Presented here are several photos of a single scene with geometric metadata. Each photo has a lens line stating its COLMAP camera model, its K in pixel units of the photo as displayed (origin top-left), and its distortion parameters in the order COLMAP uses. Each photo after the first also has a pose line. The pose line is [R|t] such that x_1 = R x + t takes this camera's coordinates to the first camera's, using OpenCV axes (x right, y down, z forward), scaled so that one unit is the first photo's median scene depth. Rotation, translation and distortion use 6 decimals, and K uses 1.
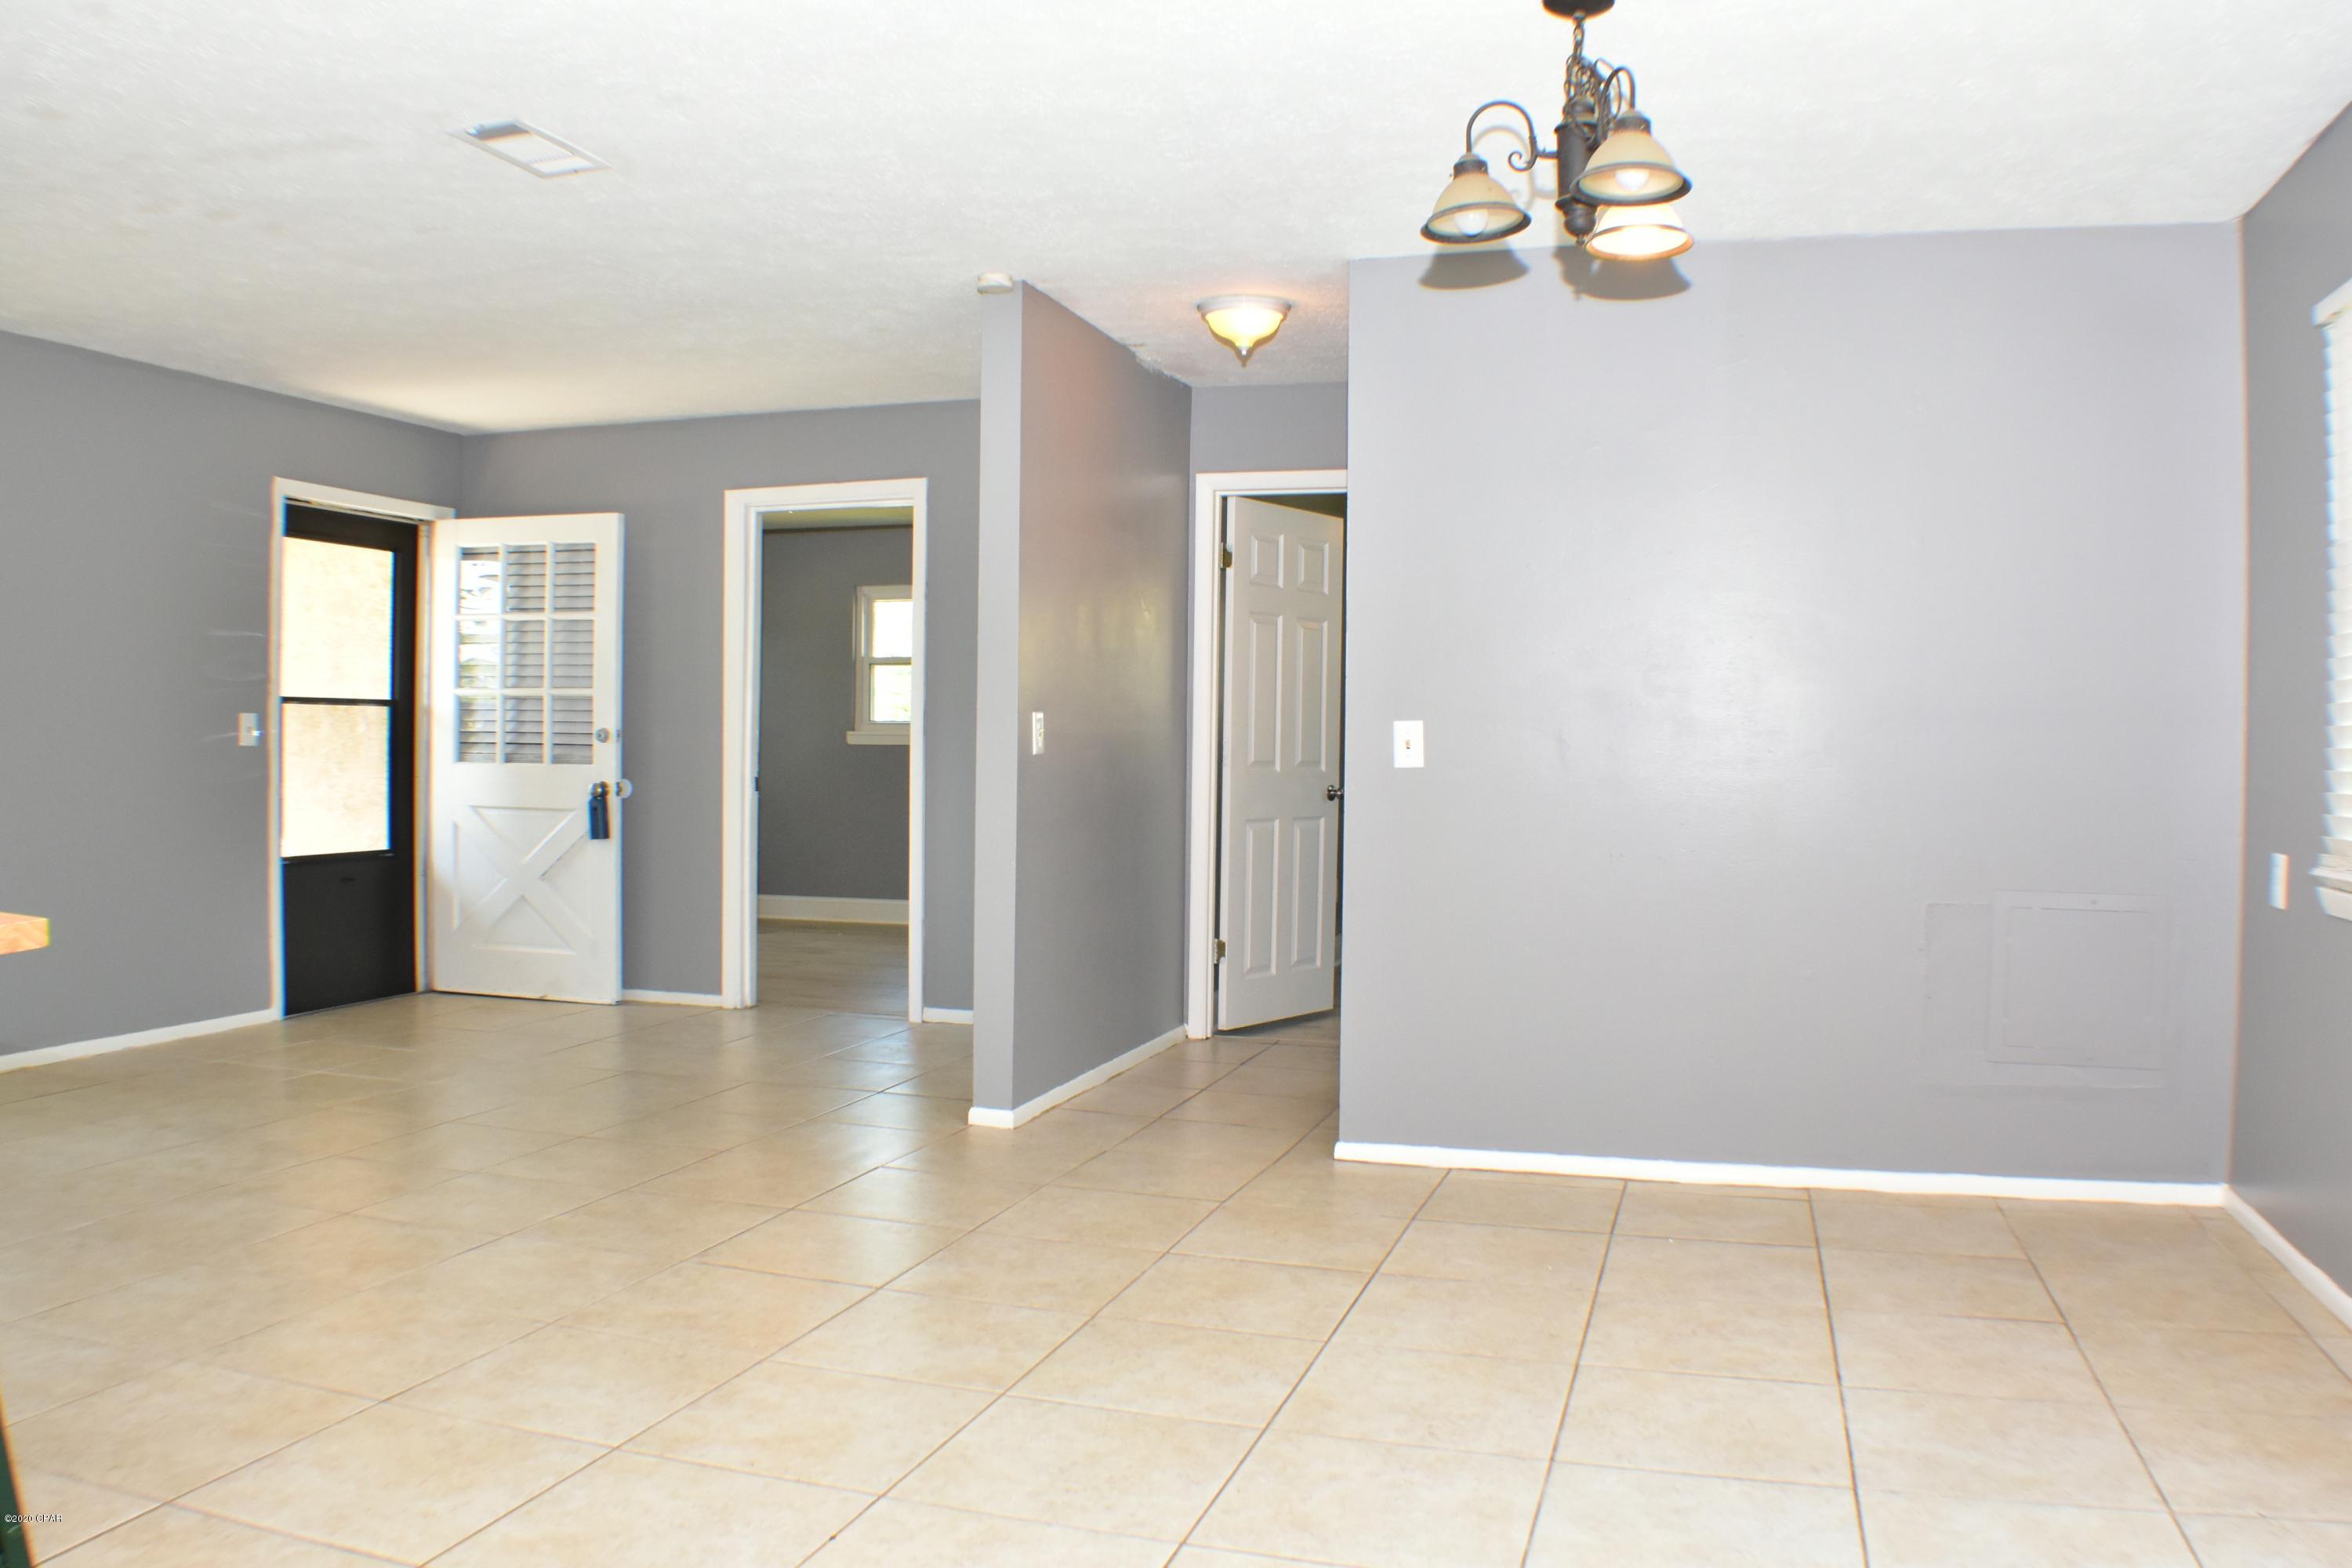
lens RADIAL K [[1823.5, 0, 1173.4], [0, 1823.5, 773.5], [0, 0, 1]] dist [-0.159820, 0.040507]
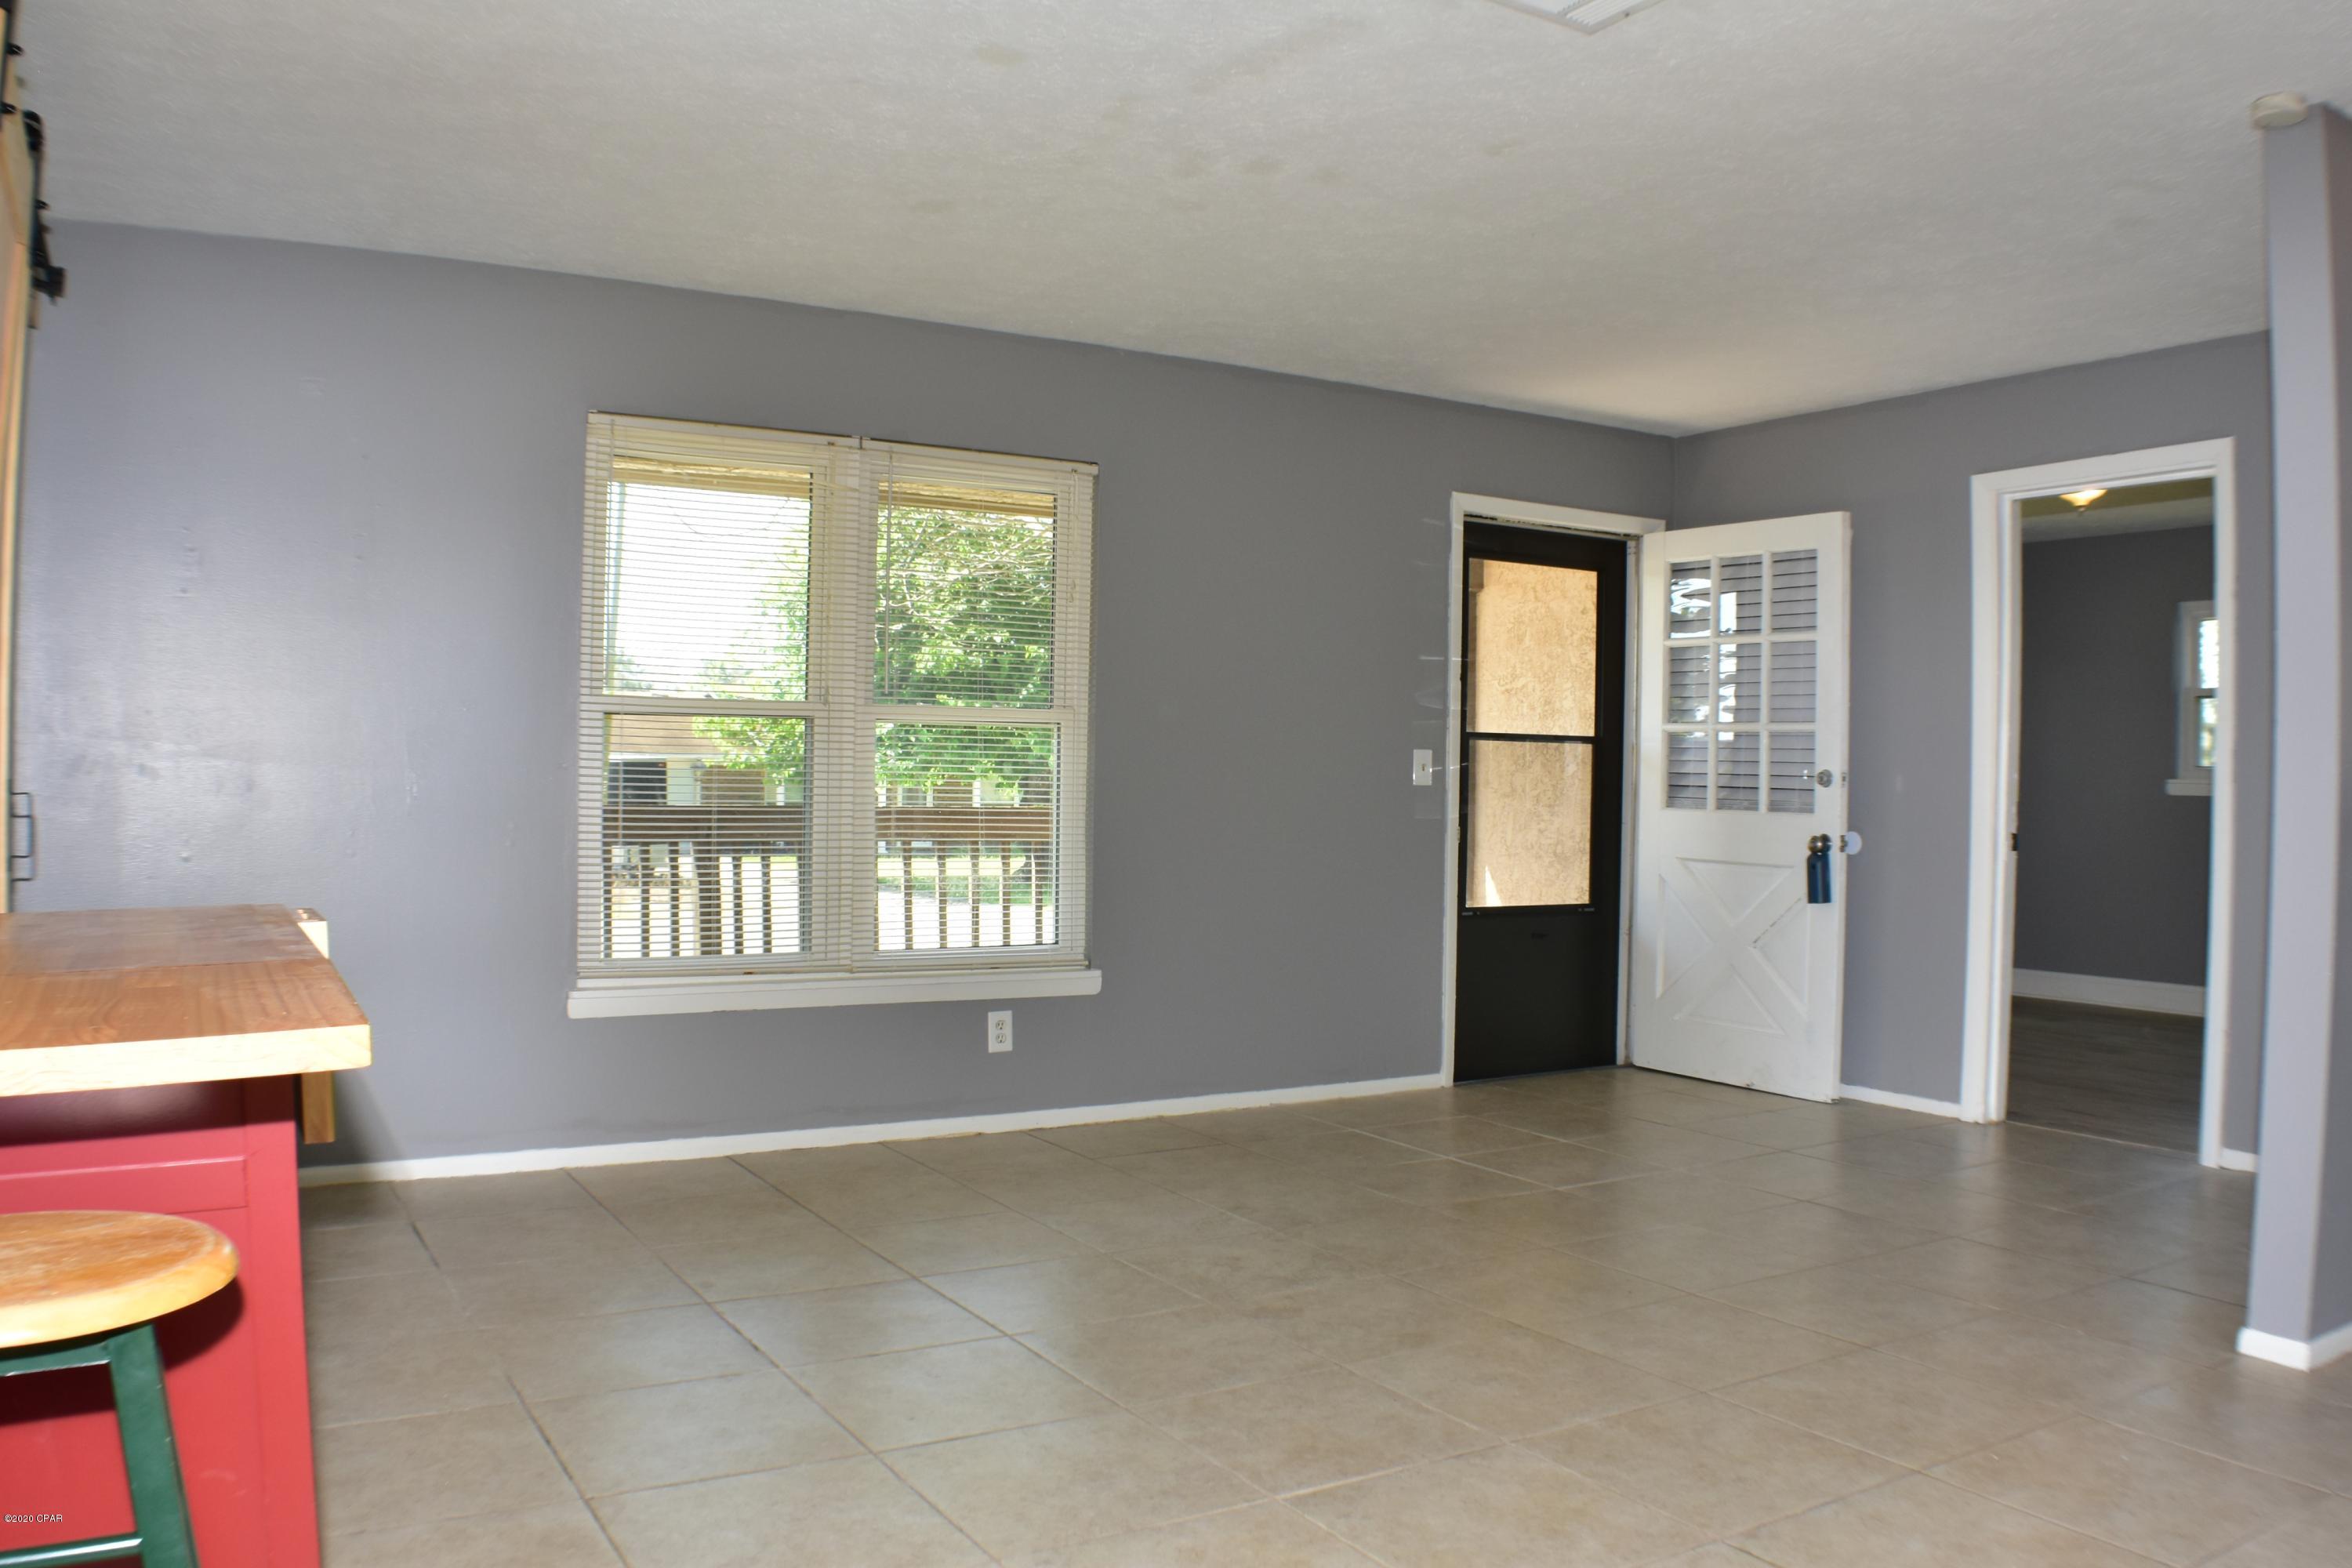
lens RADIAL K [[1823.5, 0, 1185.7], [0, 1823.5, 751.1], [0, 0, 1]] dist [-0.159820, 0.040507]
pose [[0.750391, -0.000783, -0.660994, 0.007524], [-0.025428, 0.999225, -0.030051, -0.001508], [0.660505, 0.039358, 0.749789, 0.179574]]
